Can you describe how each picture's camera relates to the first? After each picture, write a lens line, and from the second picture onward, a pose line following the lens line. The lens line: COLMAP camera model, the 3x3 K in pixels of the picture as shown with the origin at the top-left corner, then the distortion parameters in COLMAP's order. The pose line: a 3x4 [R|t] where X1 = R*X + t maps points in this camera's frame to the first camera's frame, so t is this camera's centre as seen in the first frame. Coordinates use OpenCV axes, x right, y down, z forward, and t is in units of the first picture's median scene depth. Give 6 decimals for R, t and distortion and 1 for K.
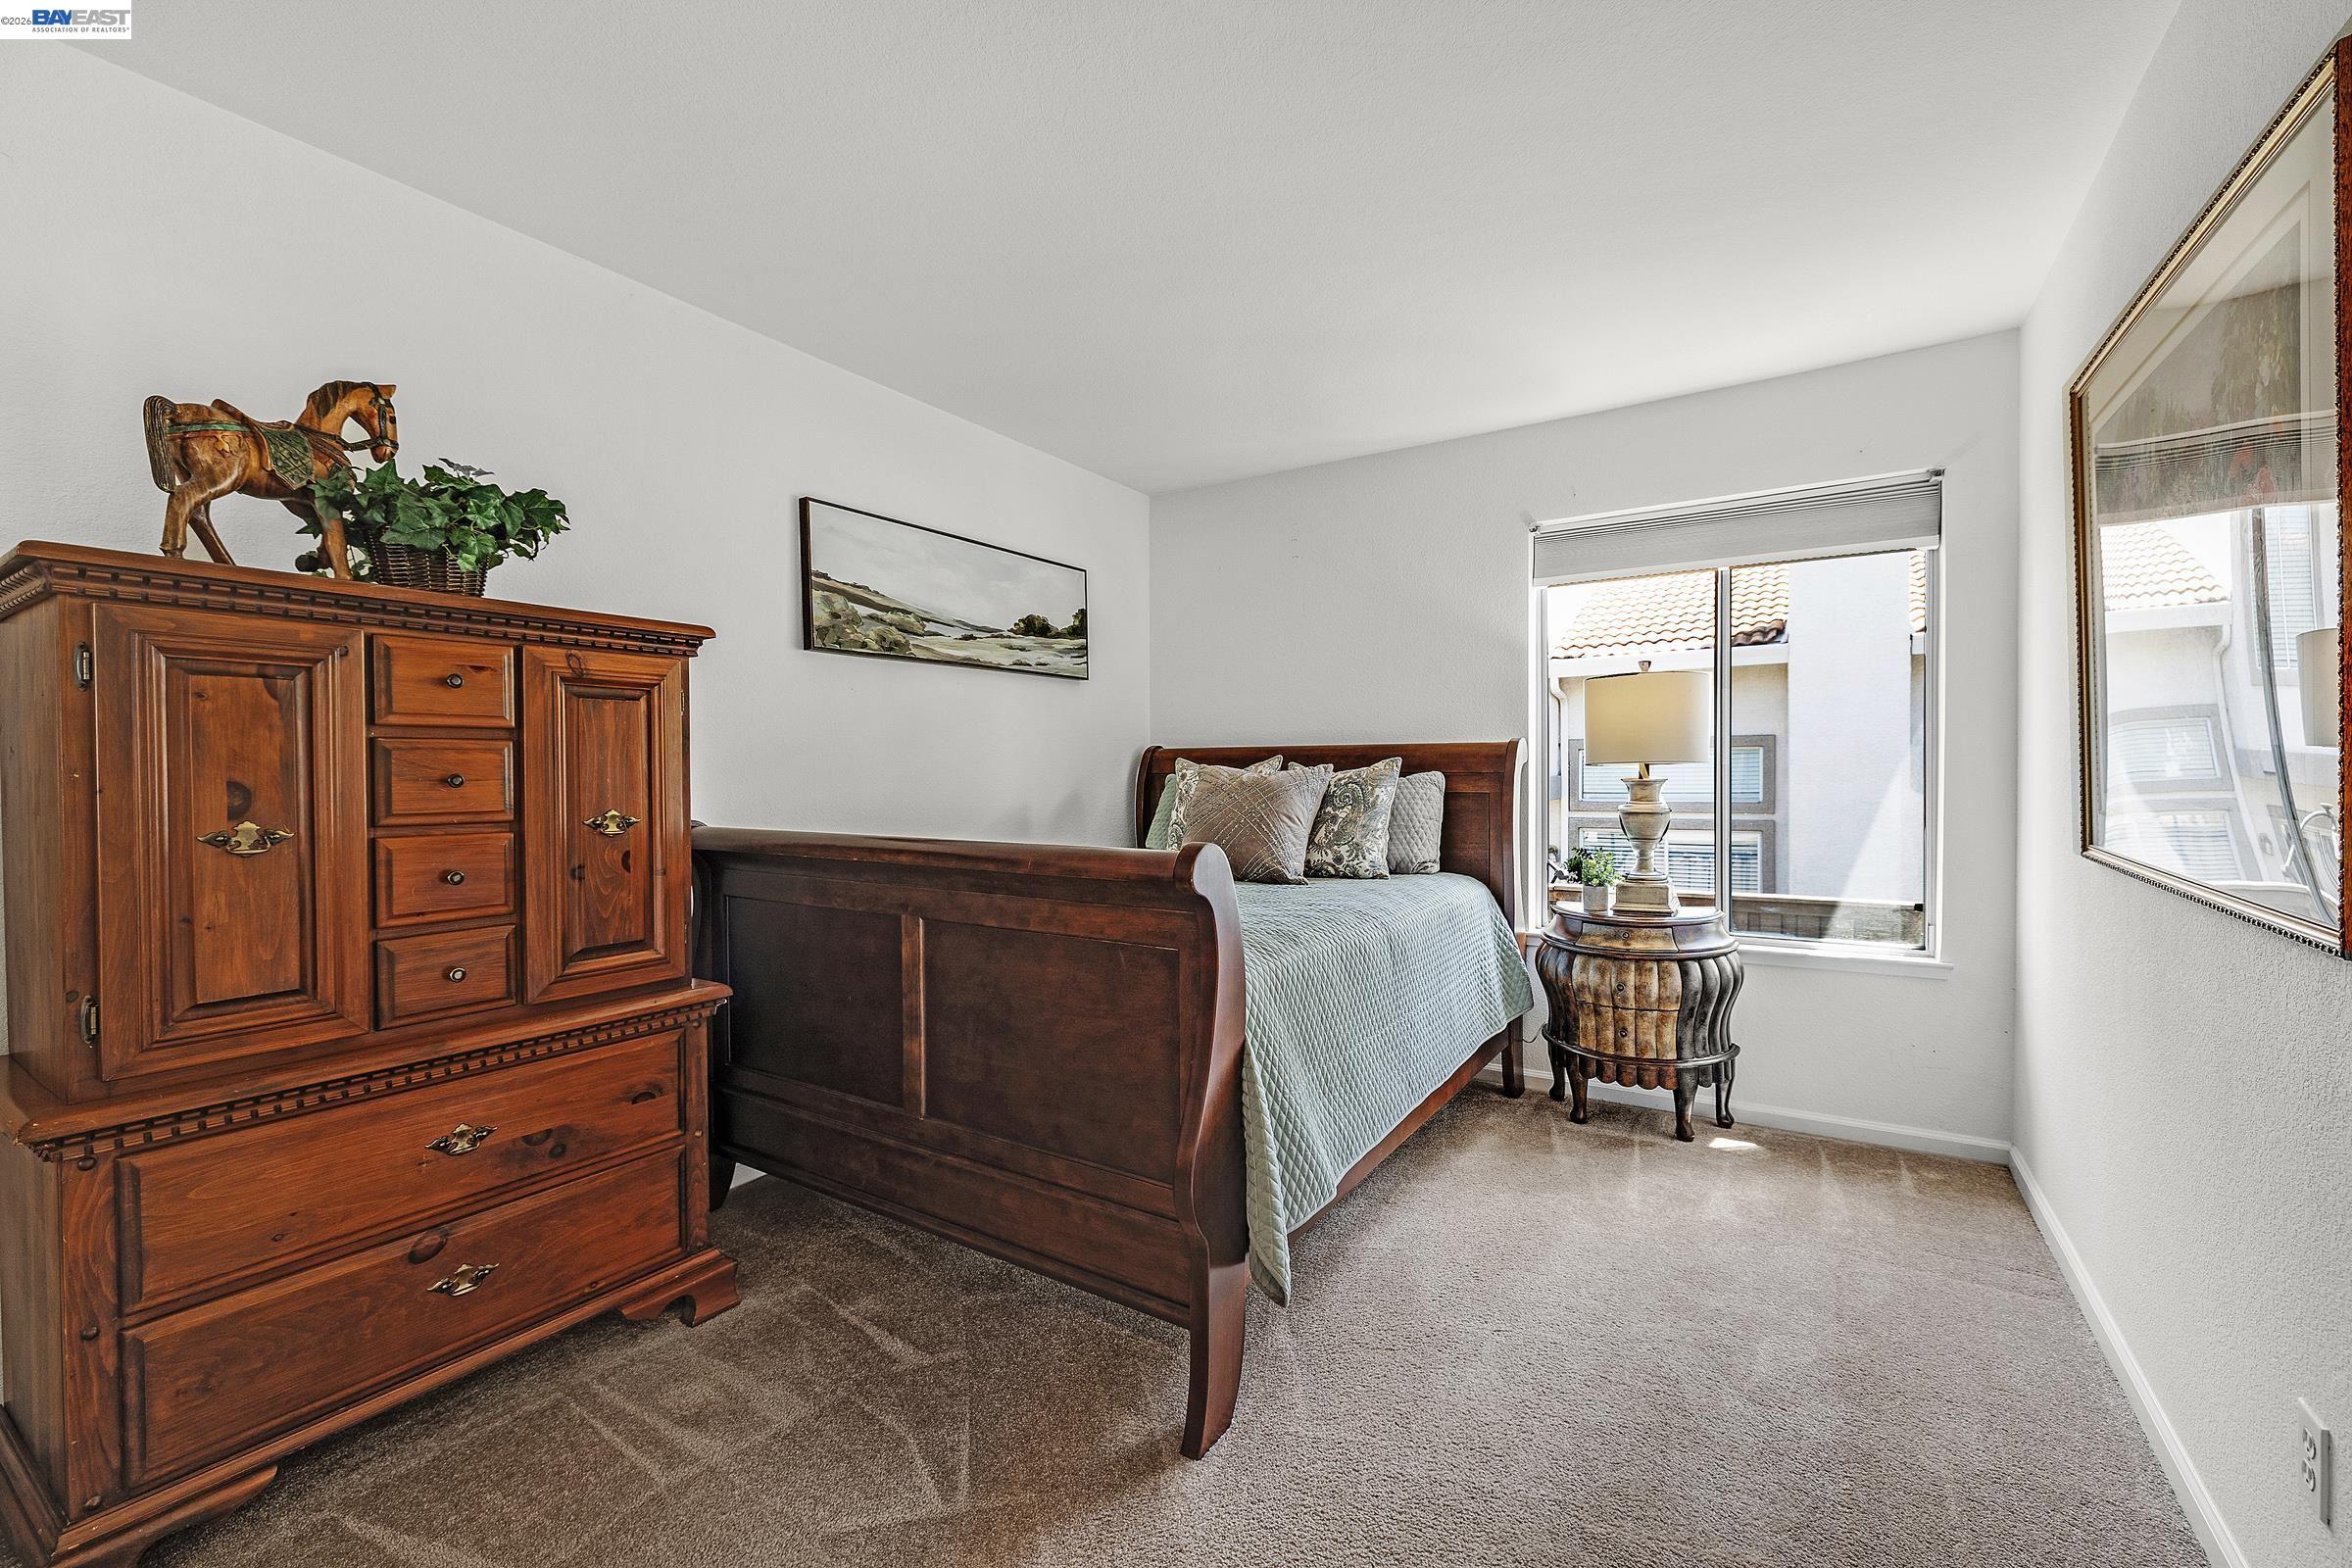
lens RADIAL K [[967.6, 0, 1172.6], [0, 967.6, 778.7], [0, 0, 1]] dist [0.004142, 0.000226]
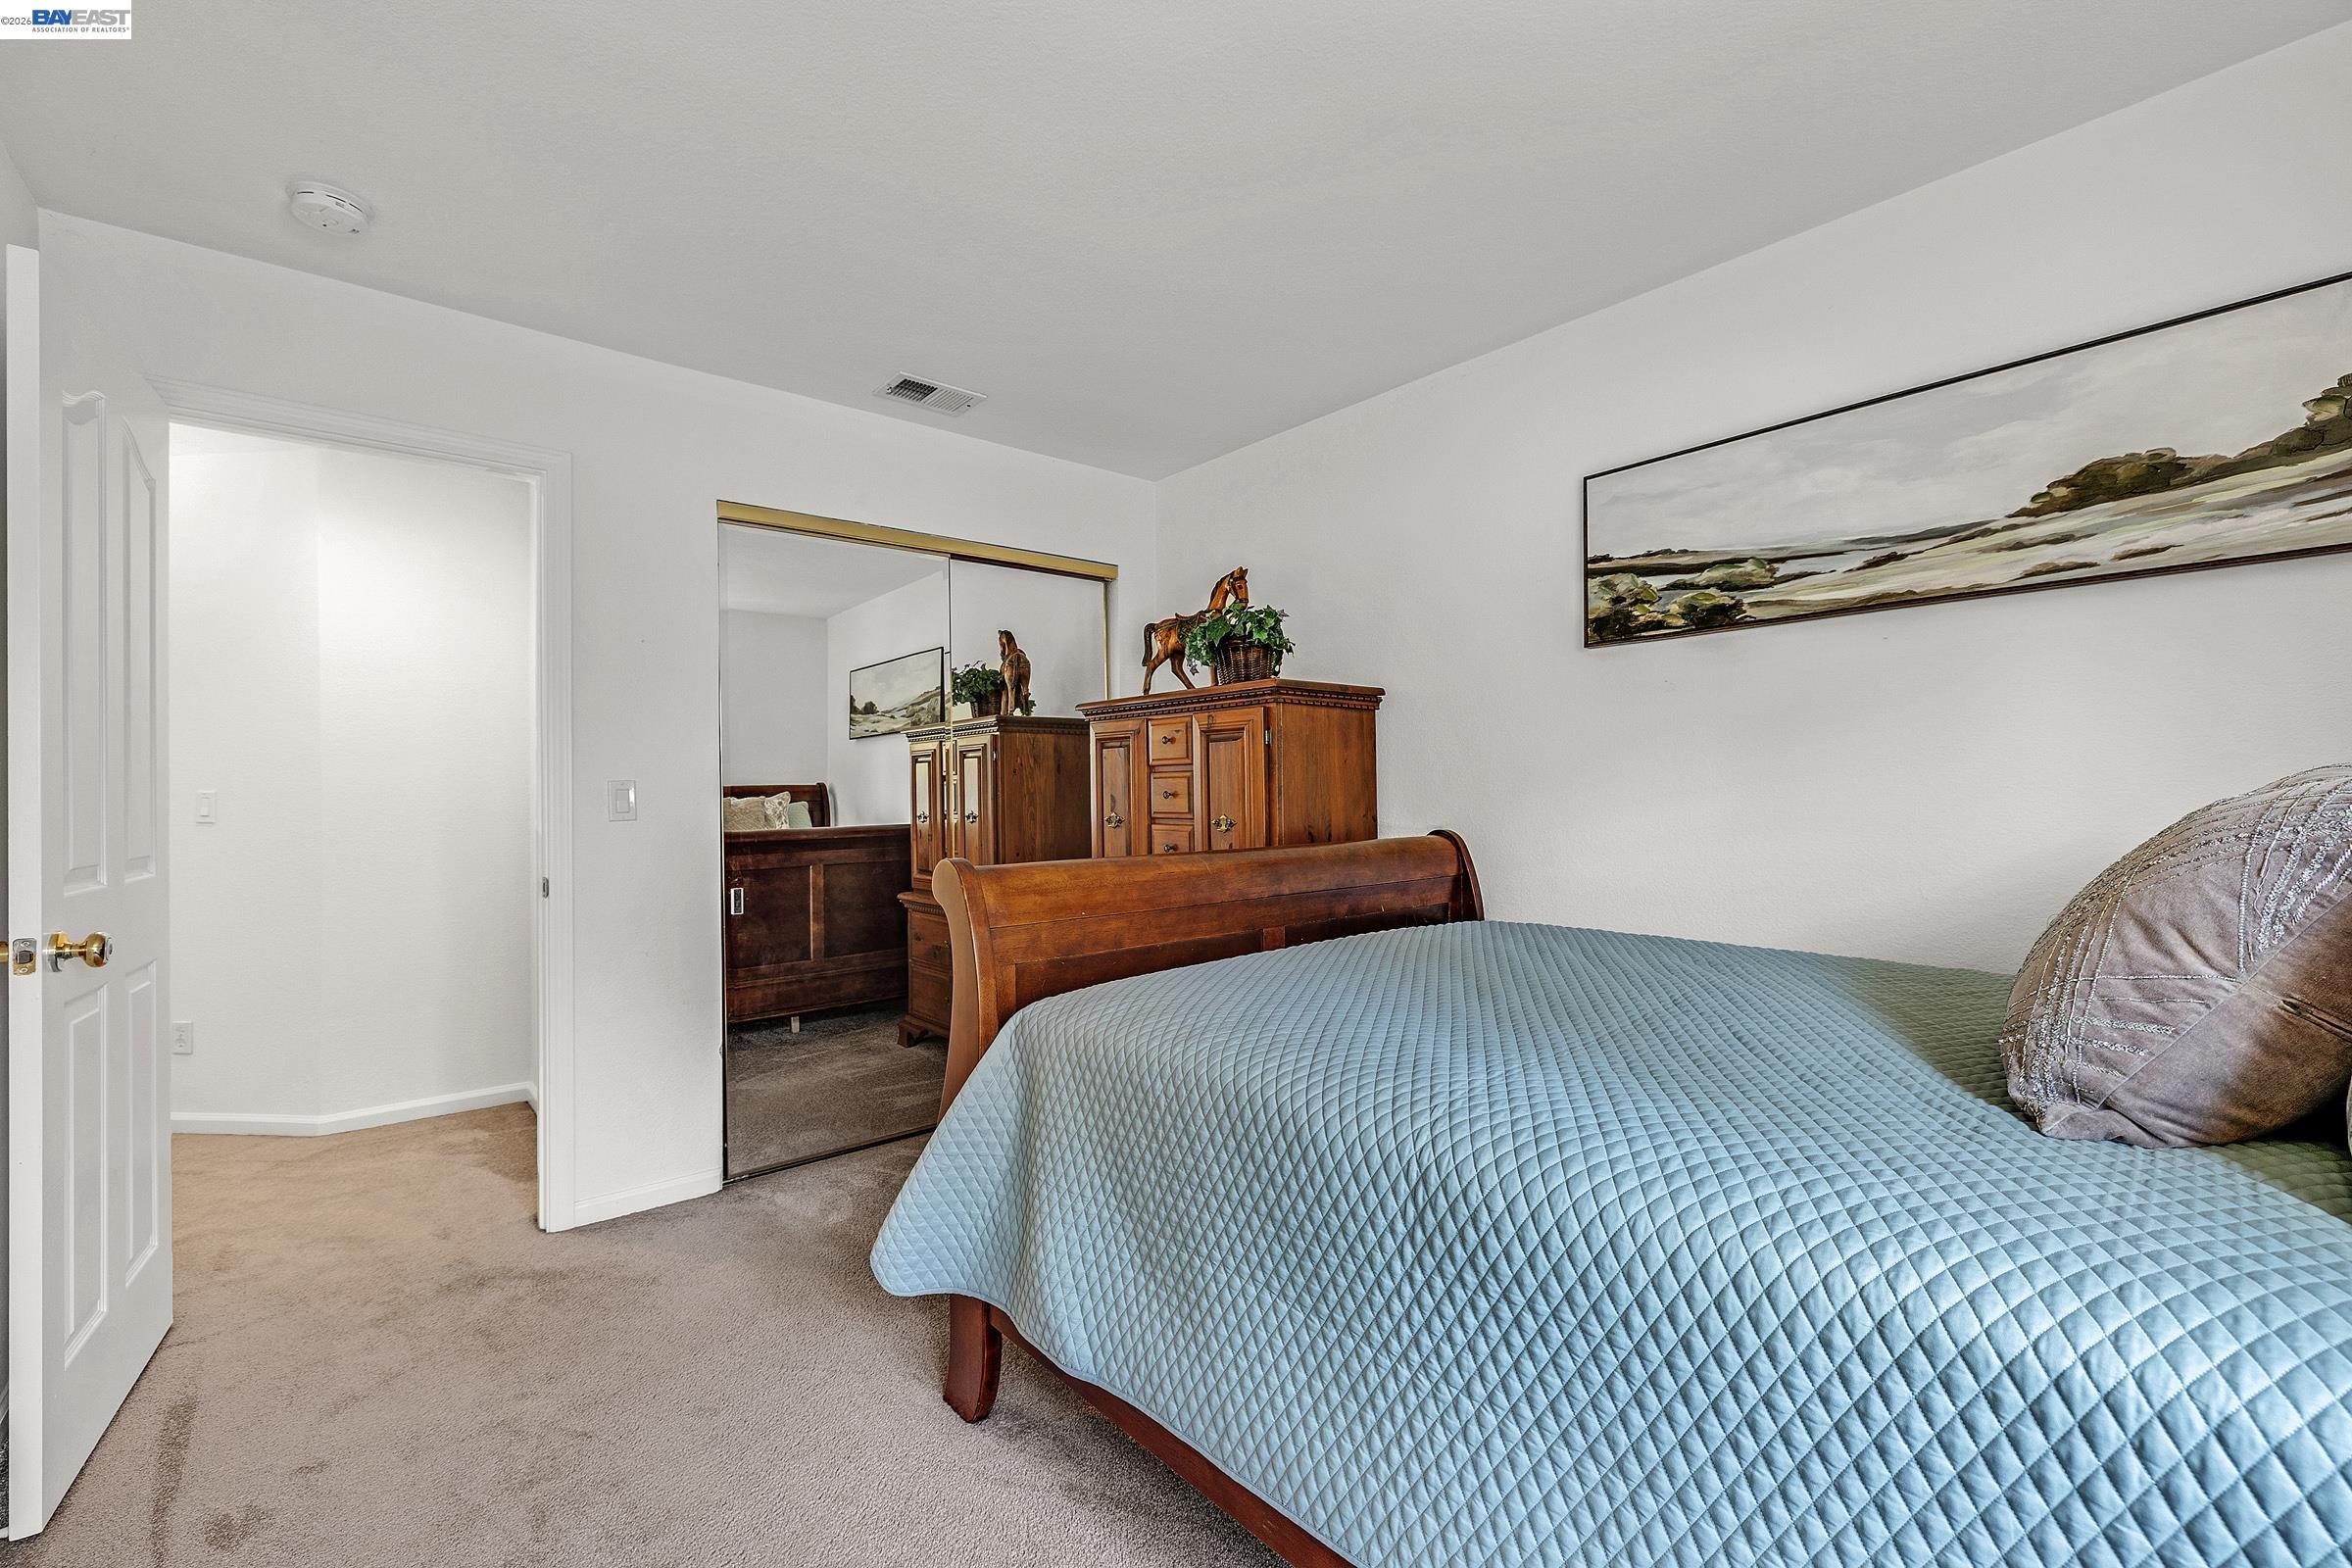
lens RADIAL K [[967.6, 0, 1172.0], [0, 967.6, 781.6], [0, 0, 1]] dist [0.004142, 0.000226]
pose [[-0.284667, 0.007404, -0.958598, 0.540136], [0.009561, 0.999942, 0.004884, -0.016374], [0.958579, -0.007775, -0.284721, 0.811149]]
